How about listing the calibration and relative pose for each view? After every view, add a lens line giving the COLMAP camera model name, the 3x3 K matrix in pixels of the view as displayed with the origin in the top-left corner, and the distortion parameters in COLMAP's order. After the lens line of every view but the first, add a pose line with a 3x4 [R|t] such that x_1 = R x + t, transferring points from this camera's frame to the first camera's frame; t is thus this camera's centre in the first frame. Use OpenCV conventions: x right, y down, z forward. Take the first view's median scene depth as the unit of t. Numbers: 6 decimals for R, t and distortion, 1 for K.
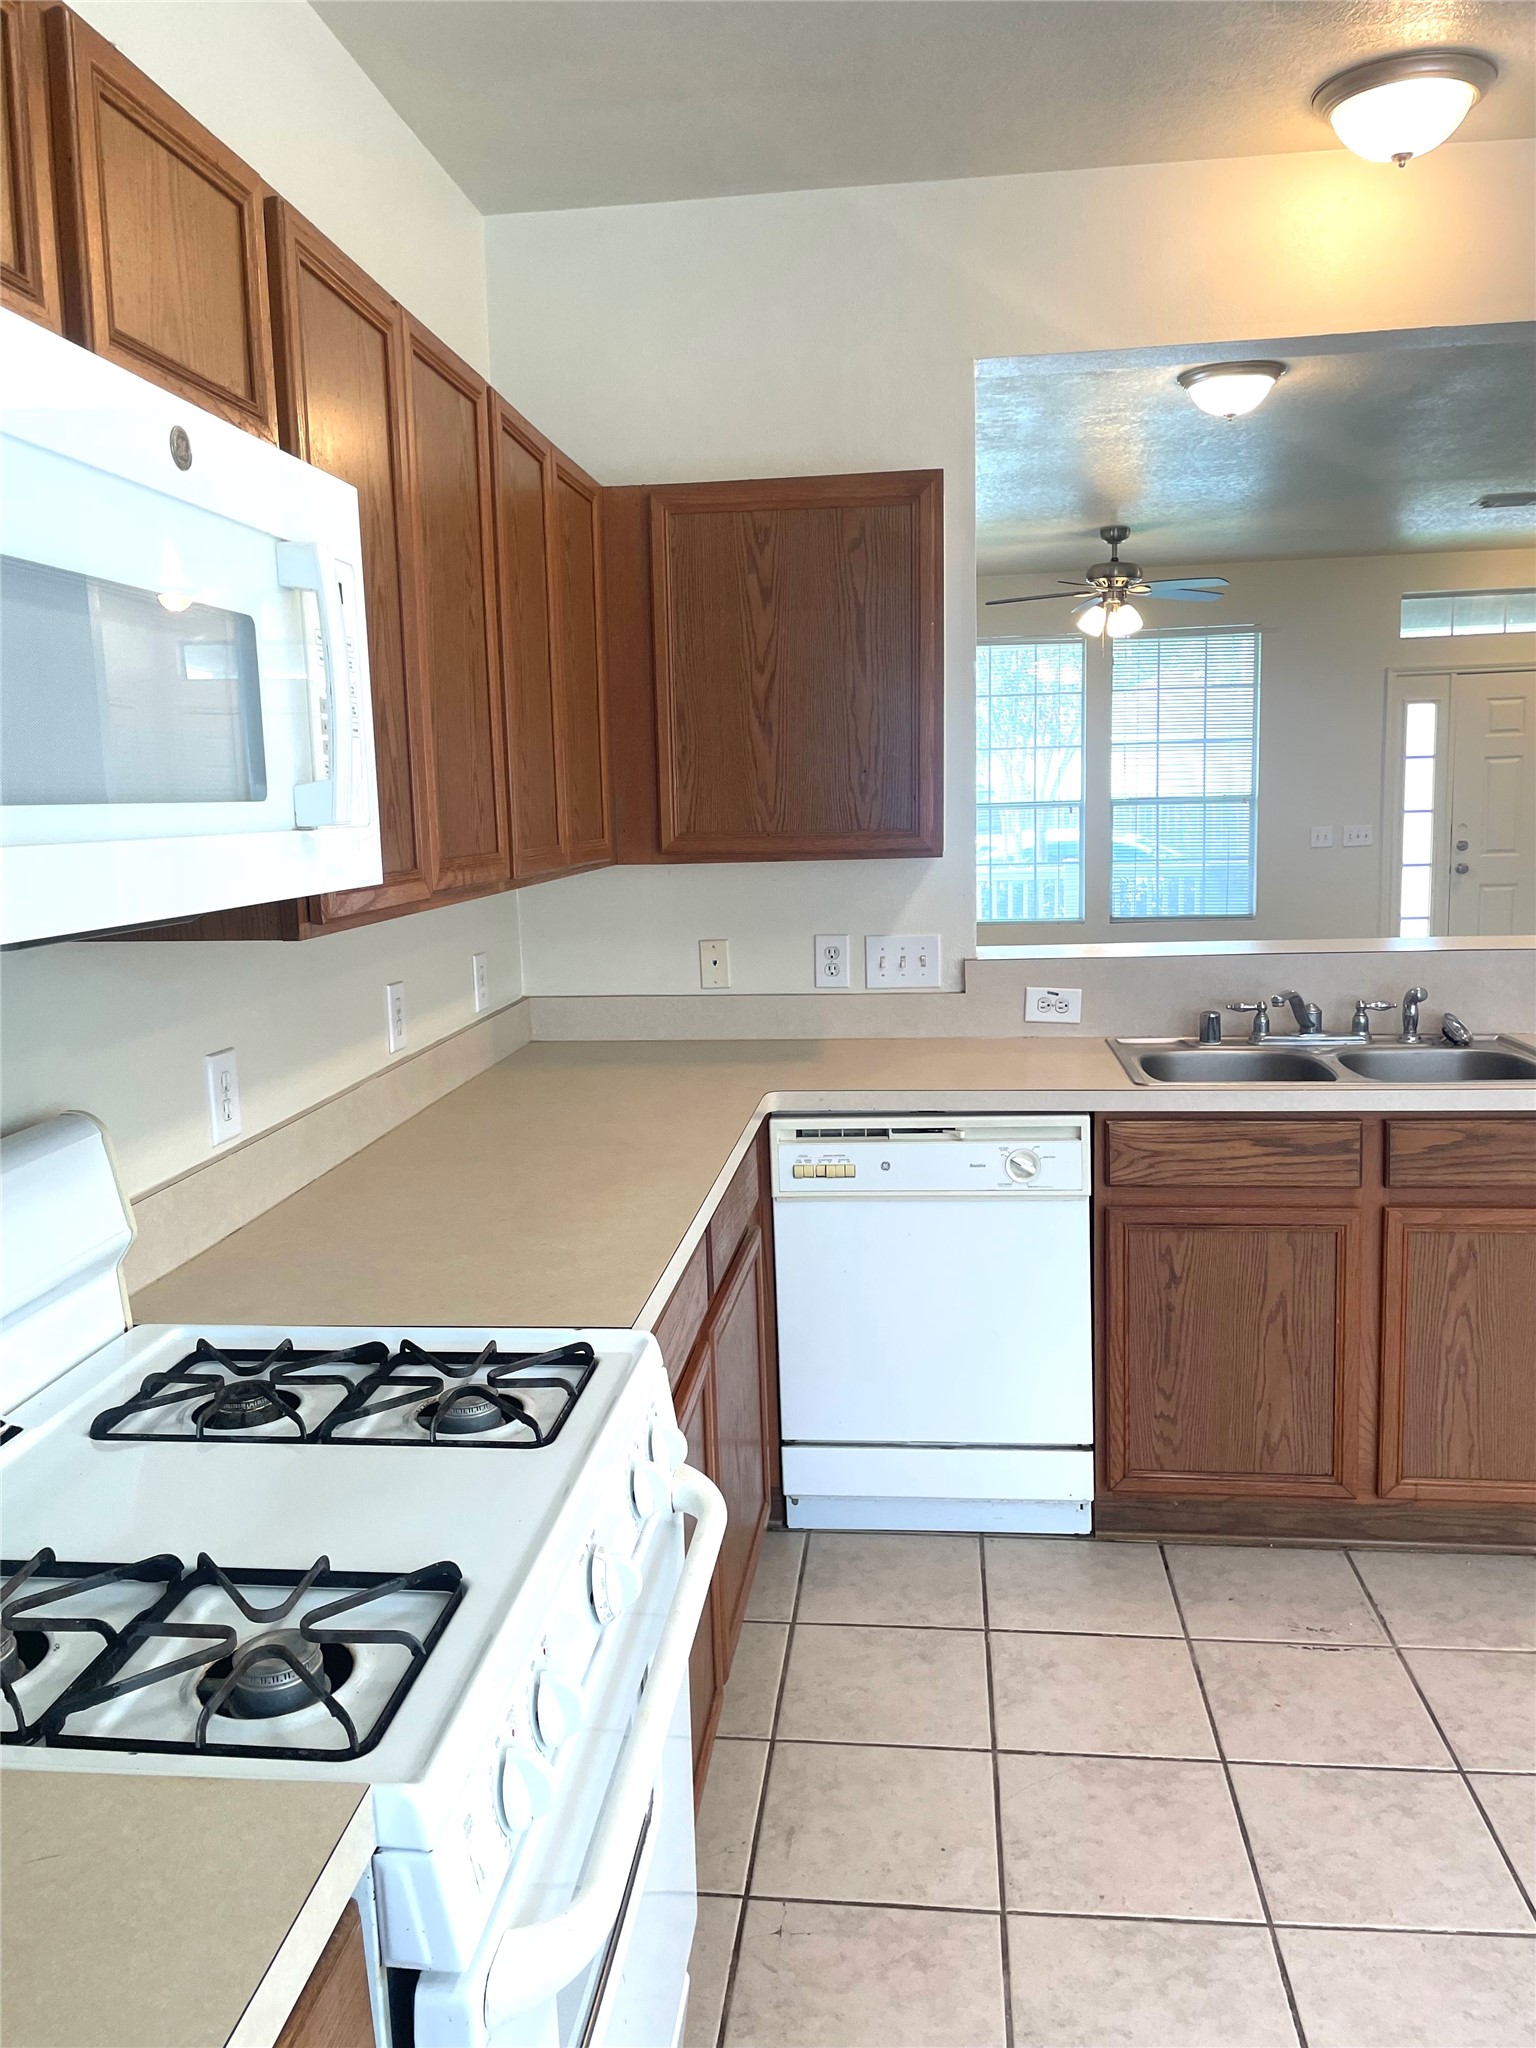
lens RADIAL K [[1575.6, 0, 775.9], [0, 1575.6, 1013.7], [0, 0, 1]] dist [0.111715, -0.138359]
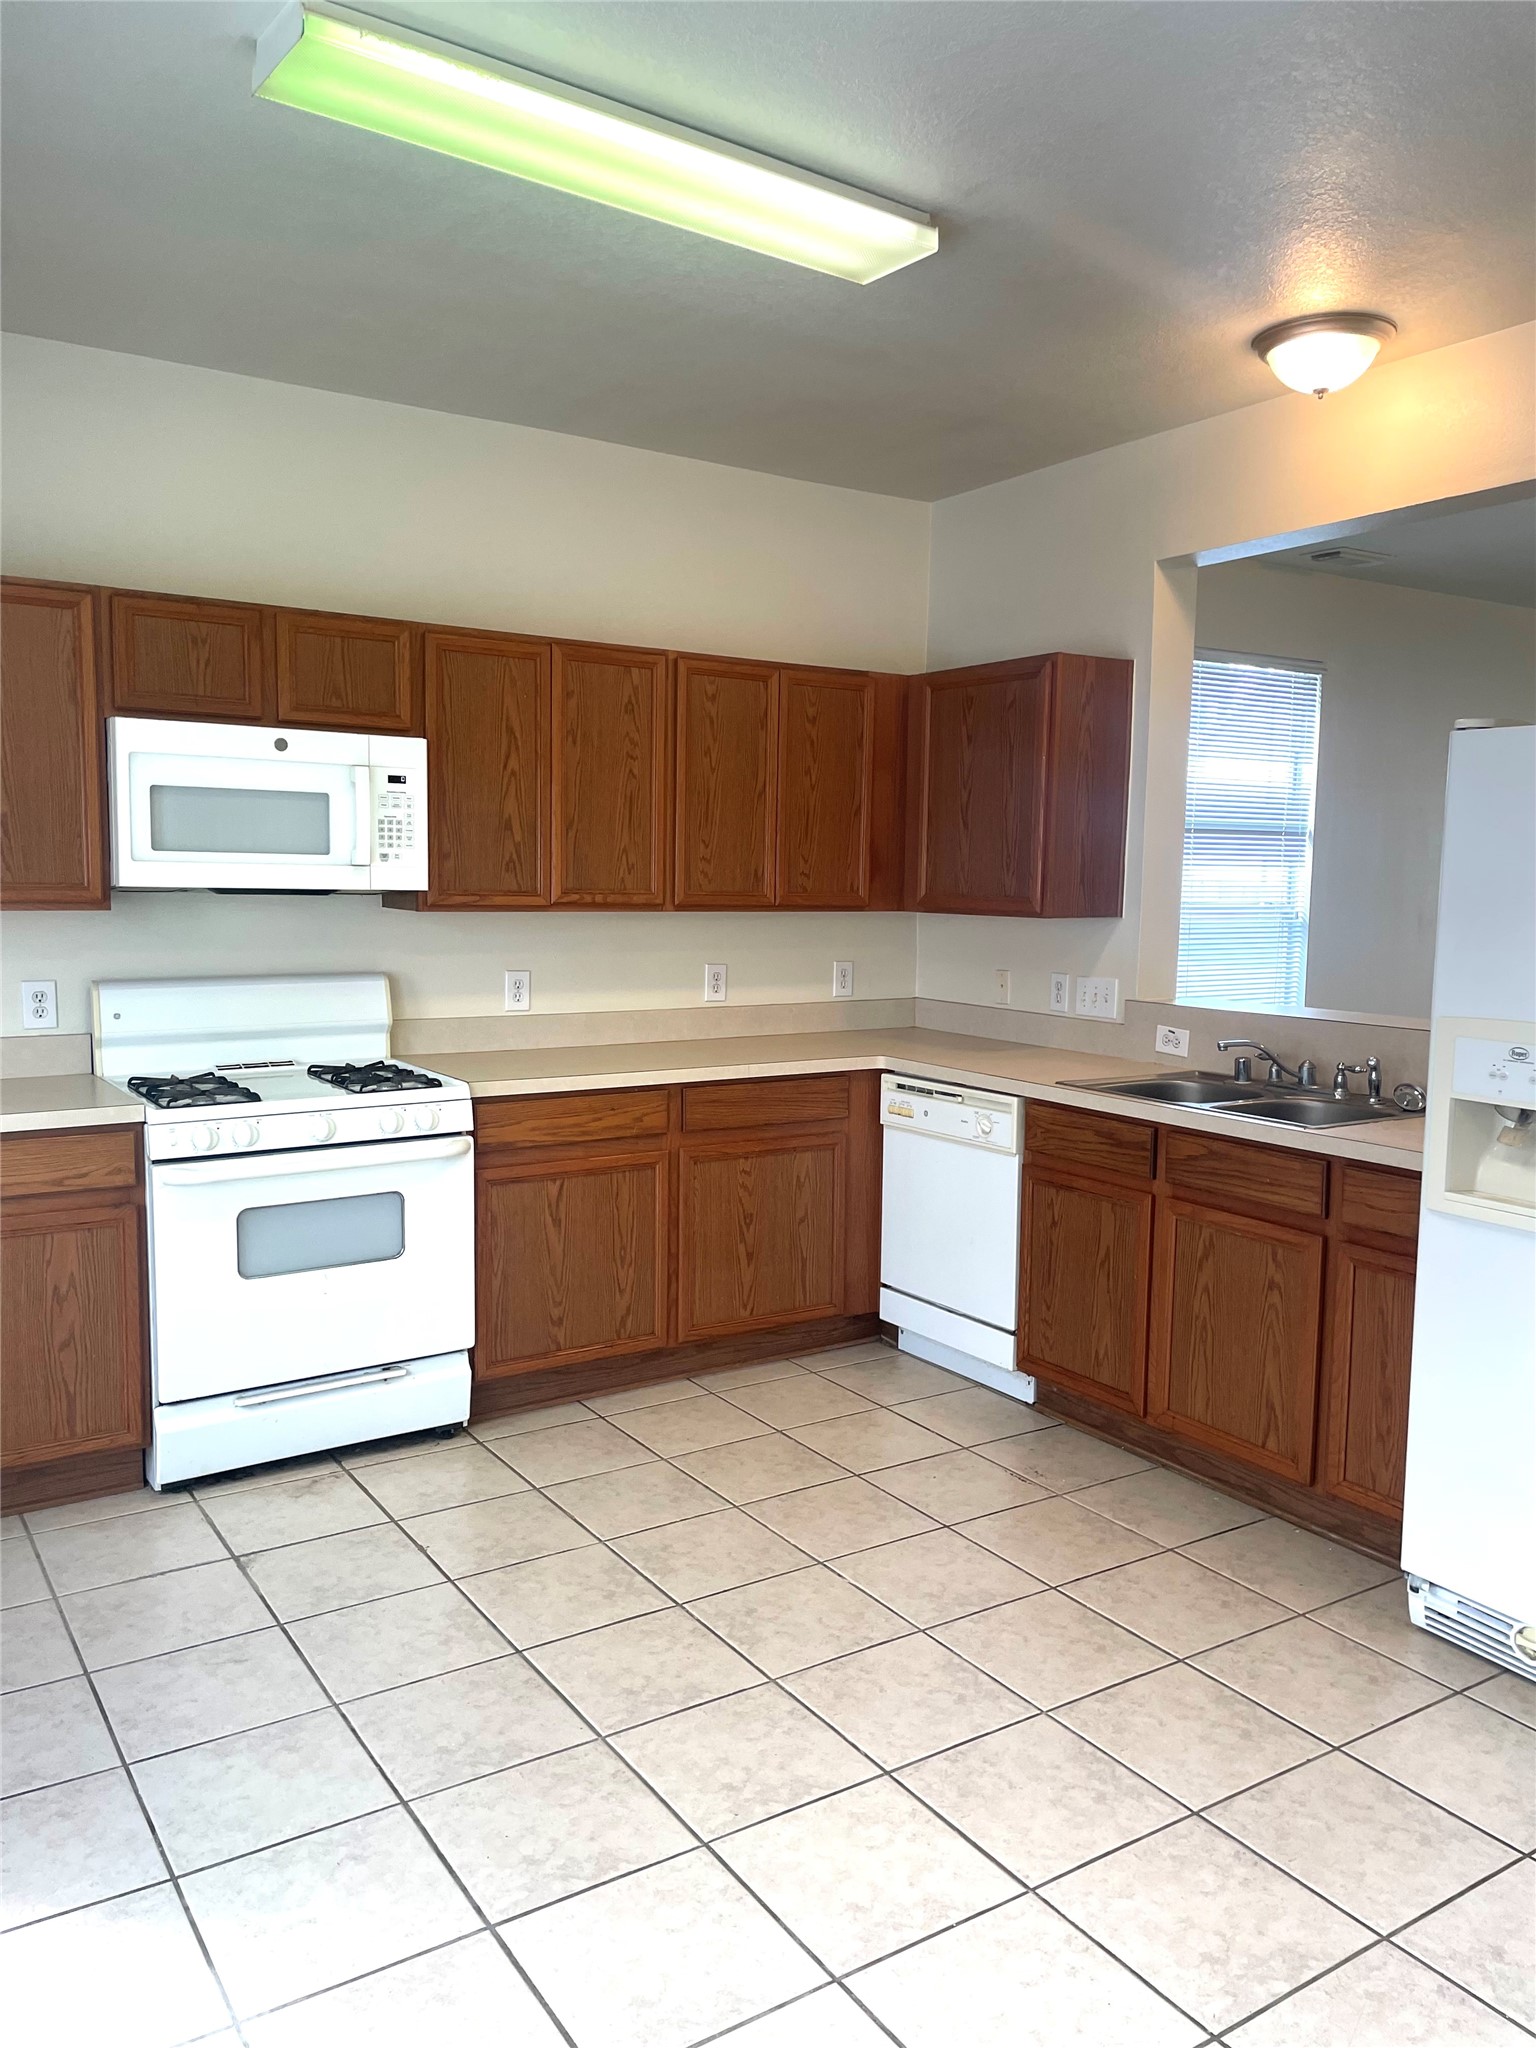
lens RADIAL K [[1575.6, 0, 775.9], [0, 1575.6, 1013.7], [0, 0, 1]] dist [0.111715, -0.138359]
pose [[0.634310, 0.108765, -0.765390, 1.137923], [-0.141927, 0.989610, 0.023008, -0.013451], [0.759940, 0.094035, 0.643156, -0.103230]]
